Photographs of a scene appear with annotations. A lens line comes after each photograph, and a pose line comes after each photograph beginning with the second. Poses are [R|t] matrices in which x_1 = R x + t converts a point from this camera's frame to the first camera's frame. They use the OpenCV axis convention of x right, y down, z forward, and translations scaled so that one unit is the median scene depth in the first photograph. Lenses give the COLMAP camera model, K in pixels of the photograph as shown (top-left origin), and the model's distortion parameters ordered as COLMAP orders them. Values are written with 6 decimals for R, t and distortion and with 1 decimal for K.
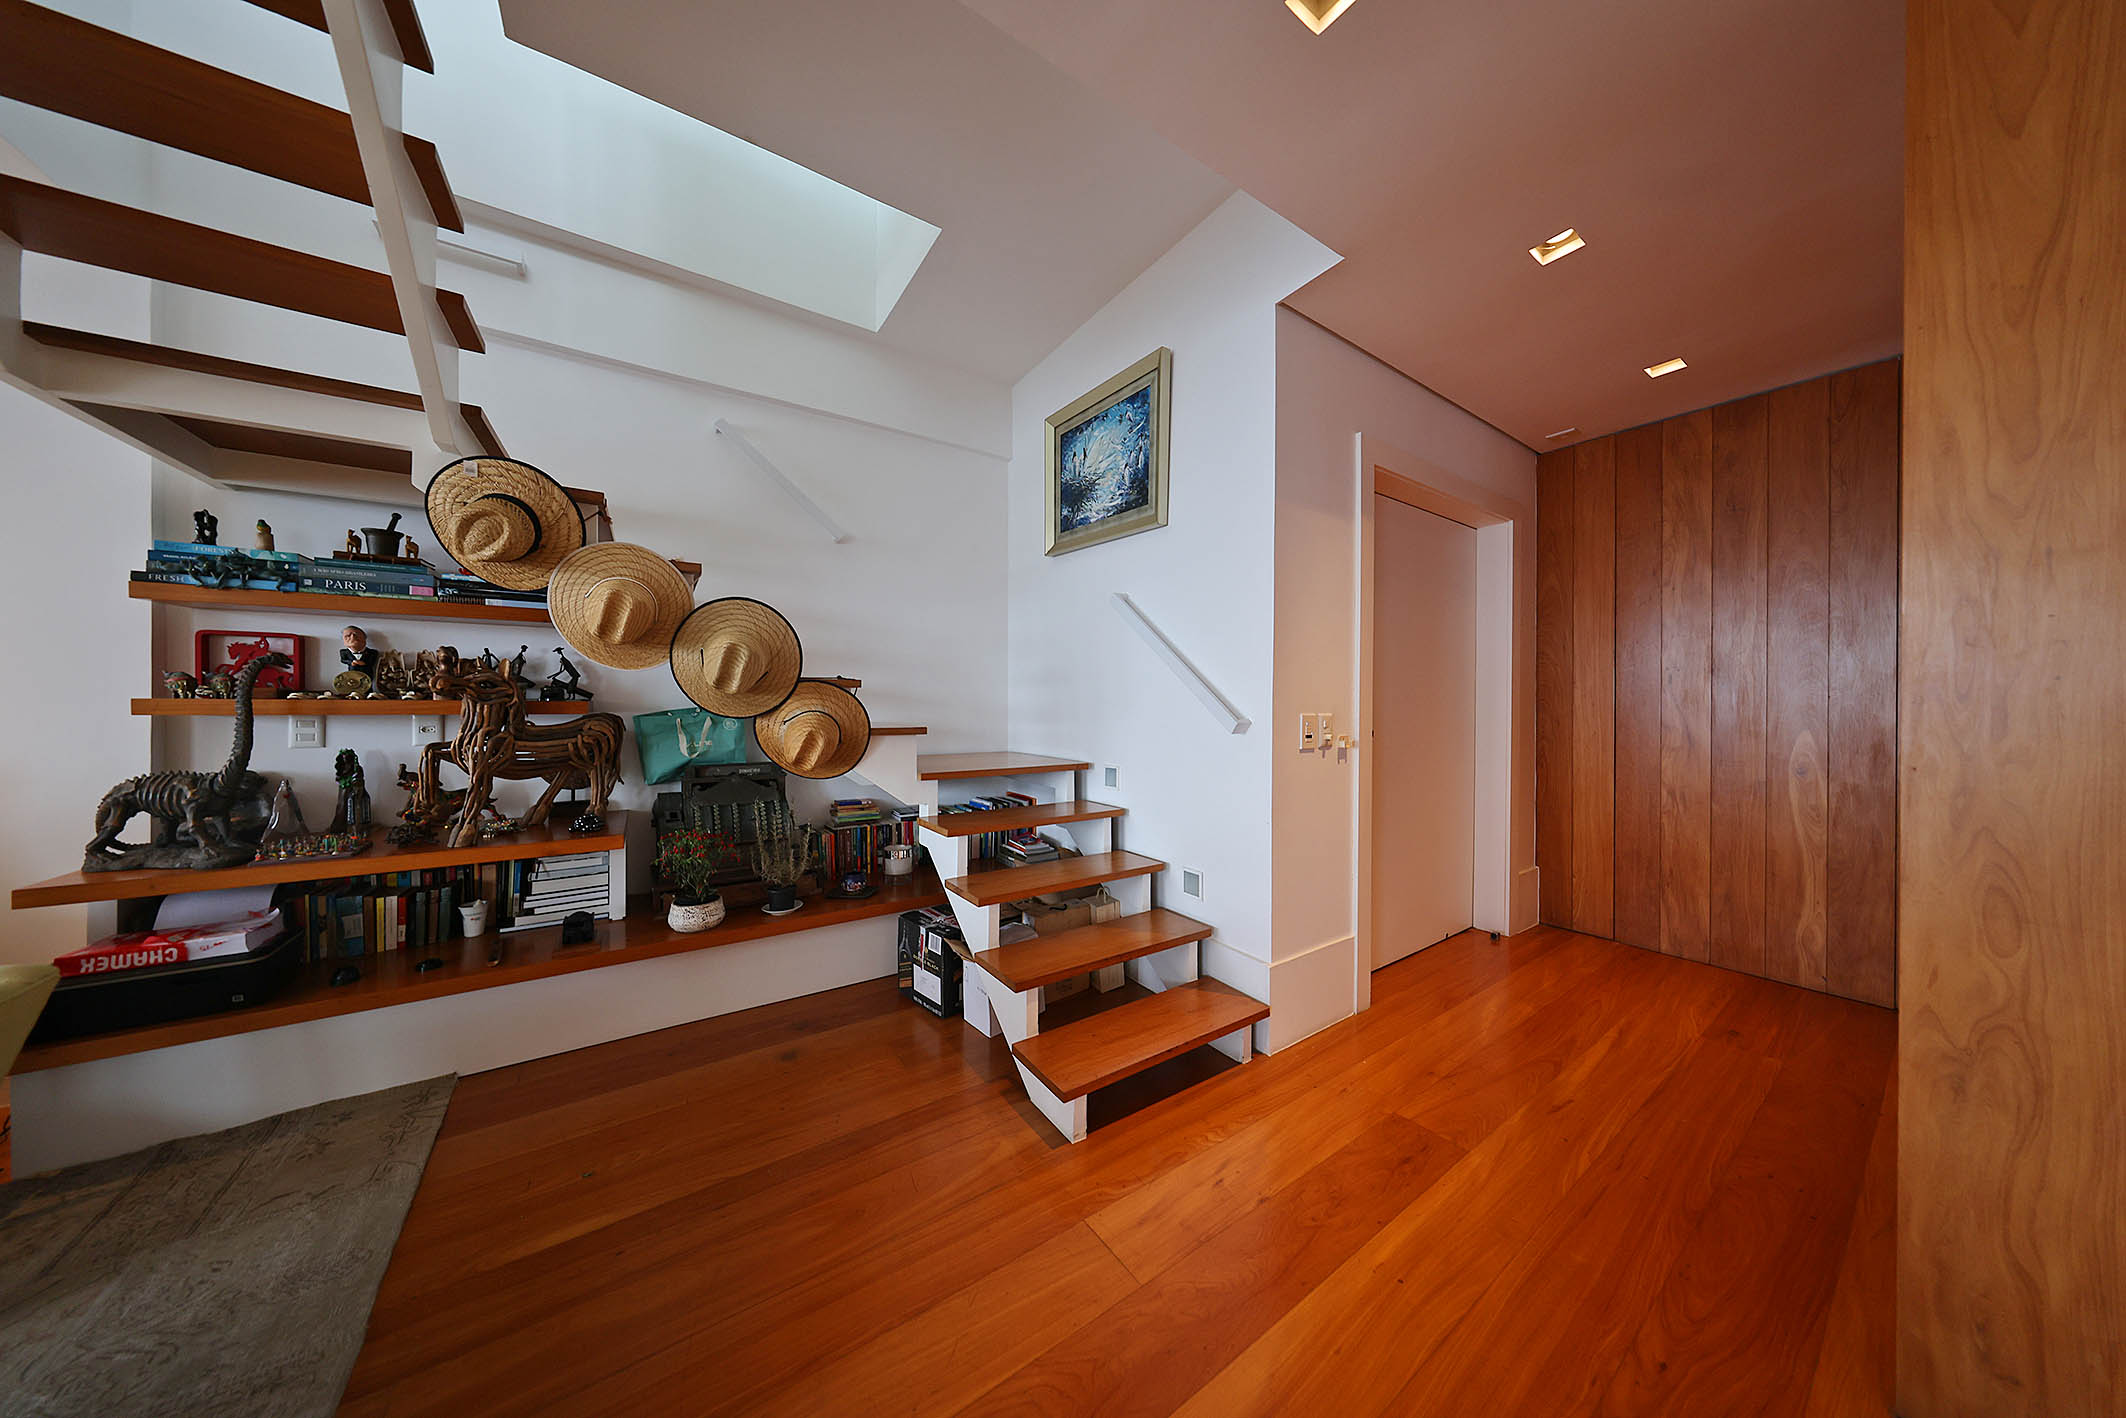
lens RADIAL K [[637.9, 0, 1063.4], [0, 637.9, 704.7], [0, 0, 1]] dist [0.000647, 0.000110]
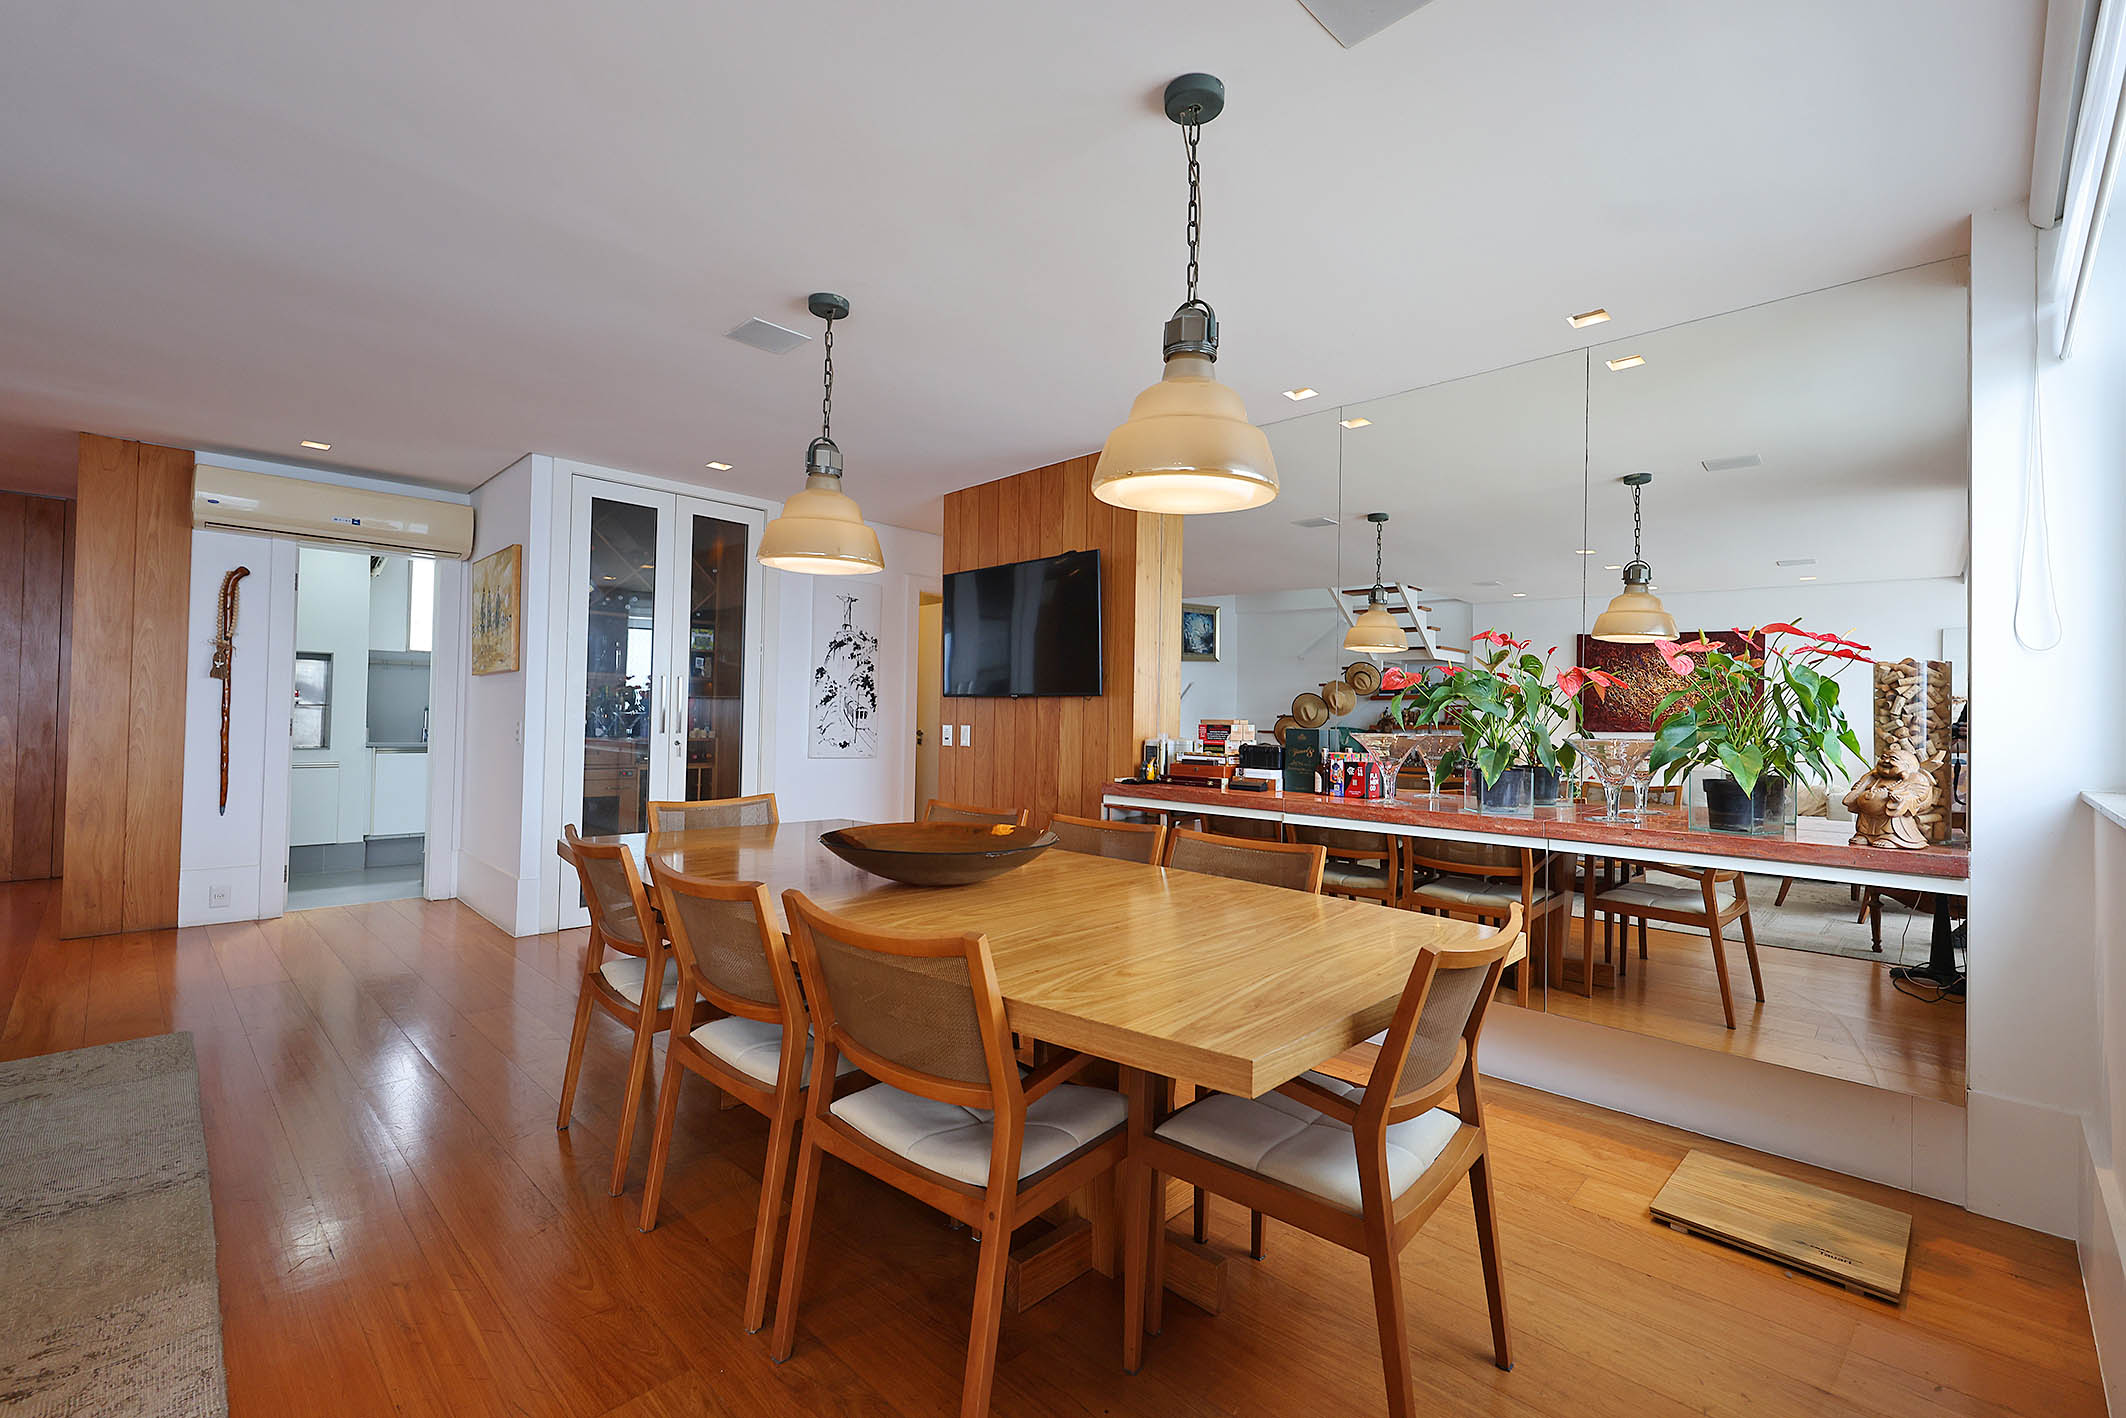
lens RADIAL K [[906.2, 0, 1063.0], [0, 906.2, 709.0], [0, 0, 1]] dist [-0.001182, 0.000275]
pose [[-0.198486, 0.003935, 0.980096, -1.528308], [-0.020405, 0.999759, -0.008146, -0.009743], [-0.979891, -0.021615, -0.198358, -1.102552]]
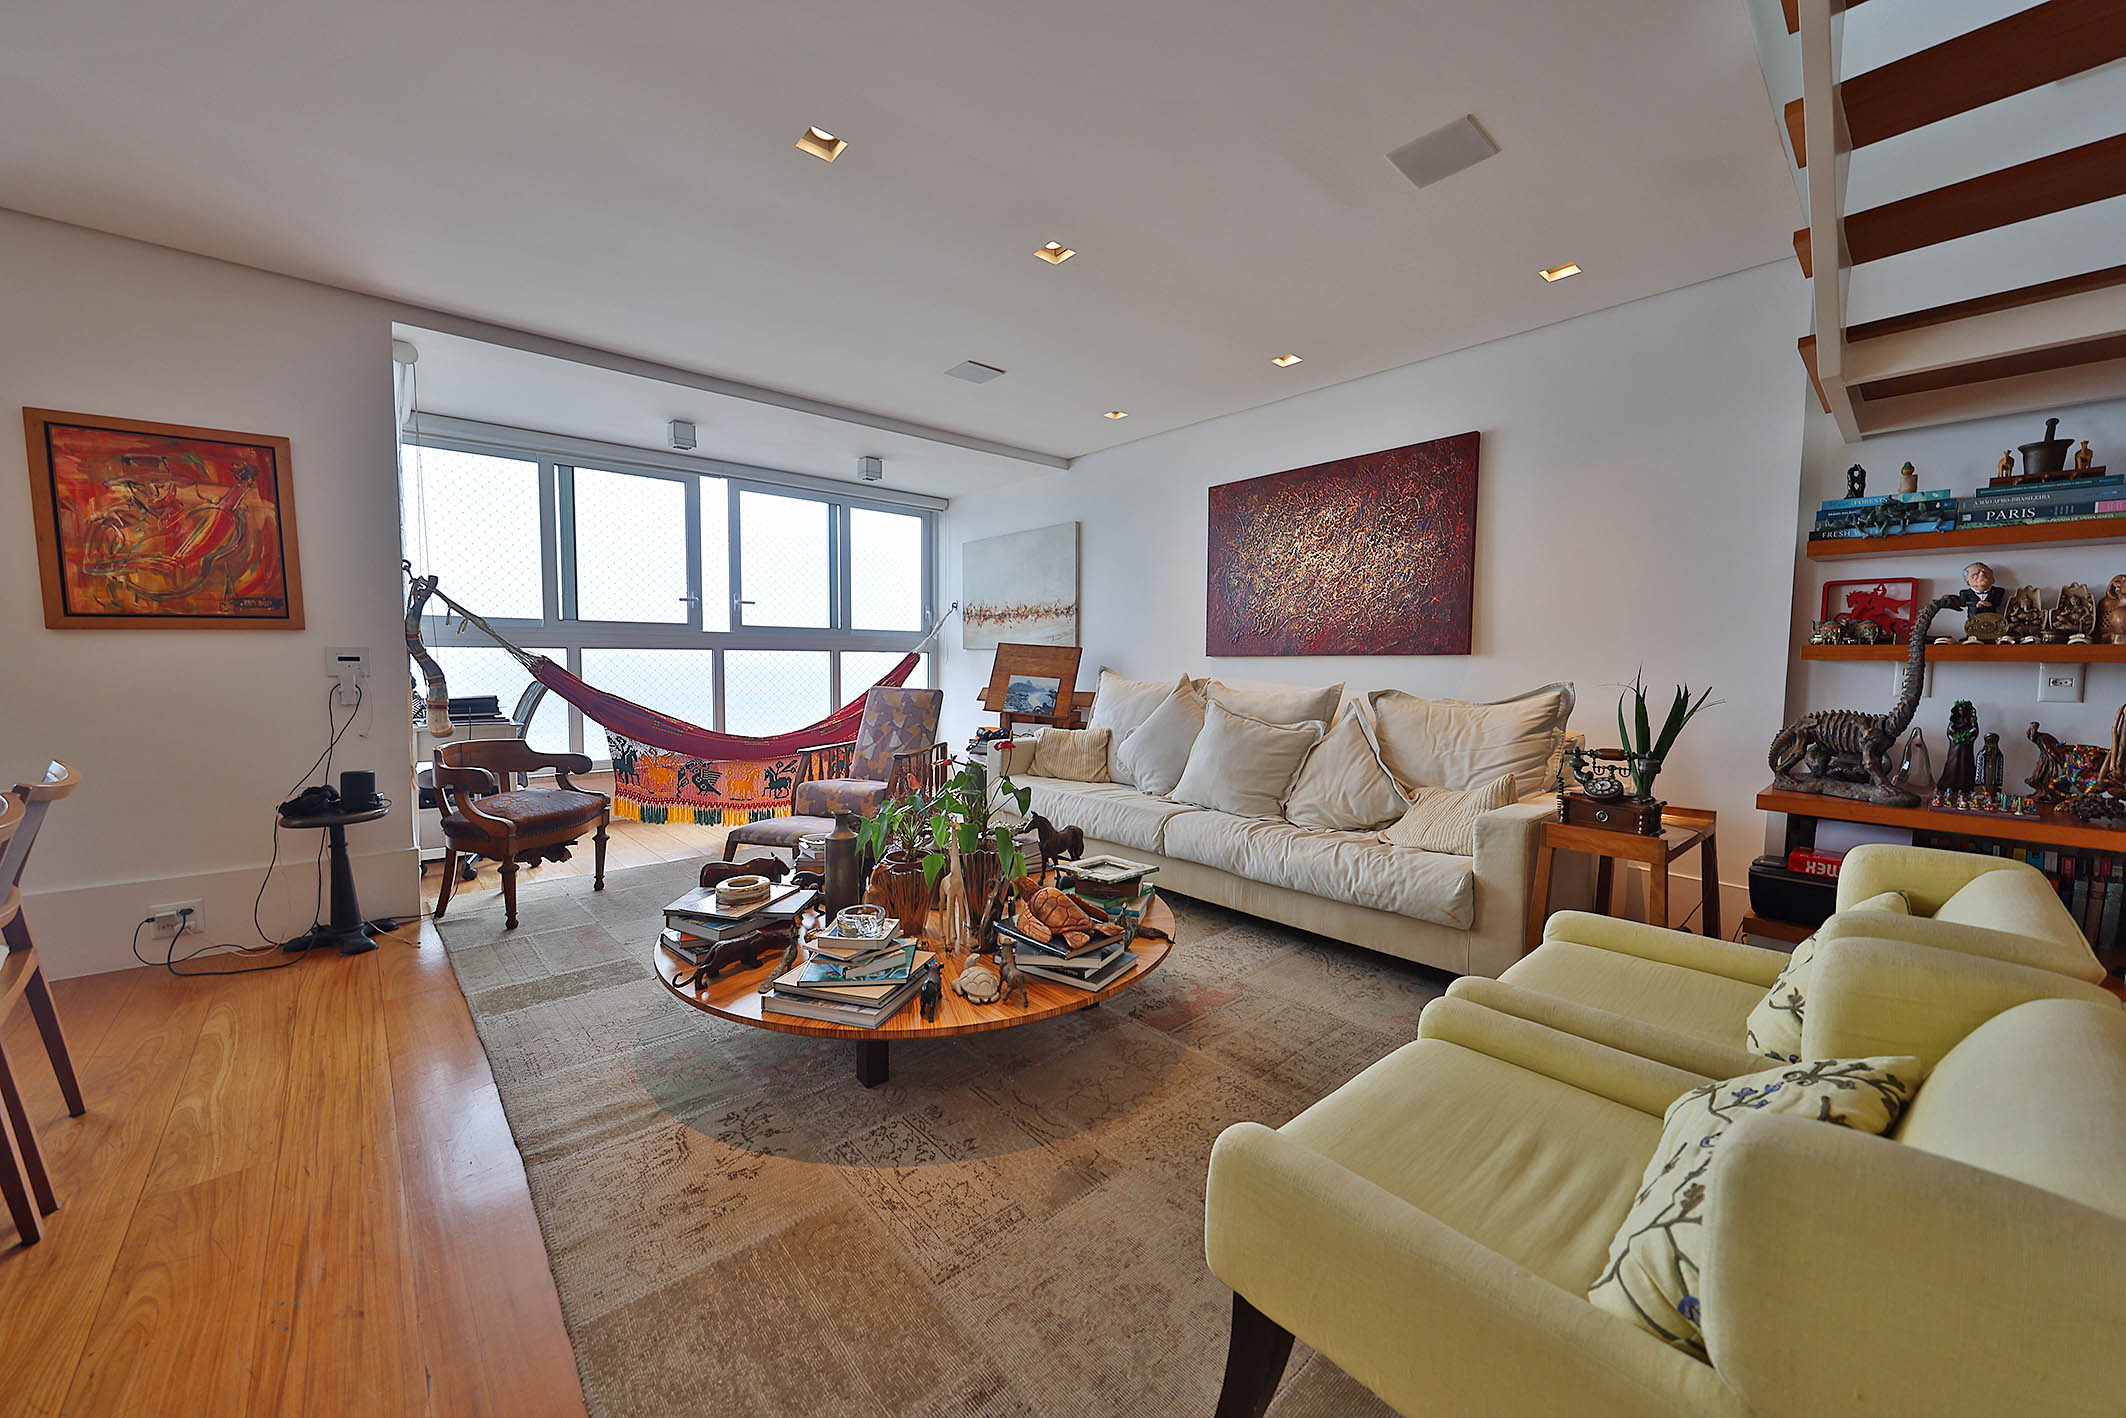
lens RADIAL K [[776.3, 0, 1063.0], [0, 776.3, 709.0], [0, 0, 1]] dist [0.001689, -0.000153]
pose [[0.141555, 0.067572, -0.987622, -0.183944], [-0.009255, 0.997714, 0.066936, 0.016701], [0.989887, -0.000334, 0.141857, -0.356648]]
